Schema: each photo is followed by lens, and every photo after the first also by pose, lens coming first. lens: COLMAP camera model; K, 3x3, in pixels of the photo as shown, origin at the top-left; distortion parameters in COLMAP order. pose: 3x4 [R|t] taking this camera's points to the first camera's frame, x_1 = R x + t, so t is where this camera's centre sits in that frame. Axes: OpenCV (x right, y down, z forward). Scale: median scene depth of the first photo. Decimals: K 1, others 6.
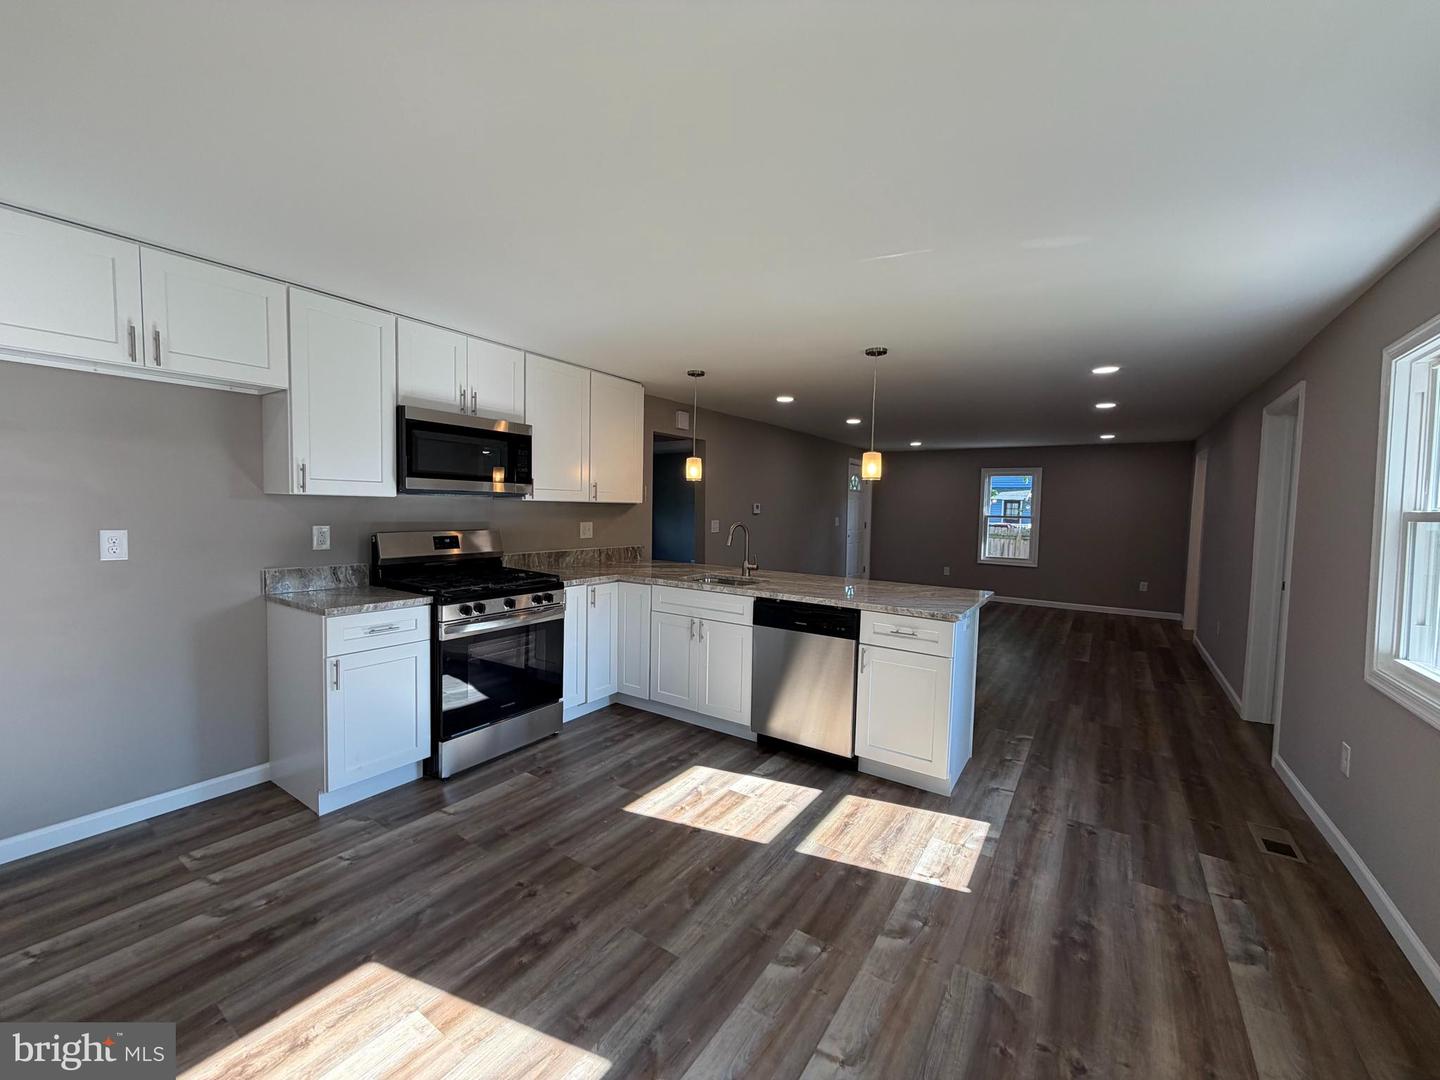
lens RADIAL K [[579.2, 0, 720.0], [0, 579.2, 540.0], [0, 0, 1]] dist [-0.000129, 0.000655]
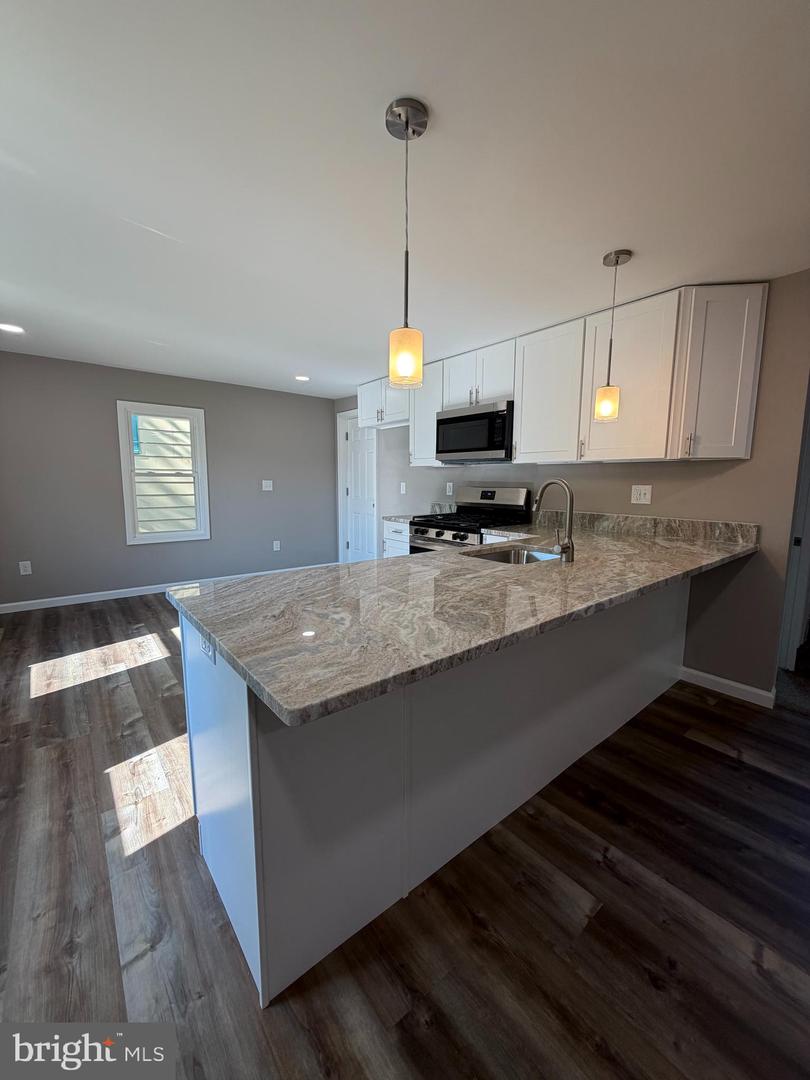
lens RADIAL K [[434.4, 0, 405.0], [0, 434.4, 540.0], [0, 0, 1]] dist [-0.000129, 0.000655]
pose [[-0.303326, 0.107798, -0.946770, 0.933232], [-0.066815, 0.988729, 0.133982, -0.024725], [0.950541, 0.103899, -0.292705, 1.615863]]
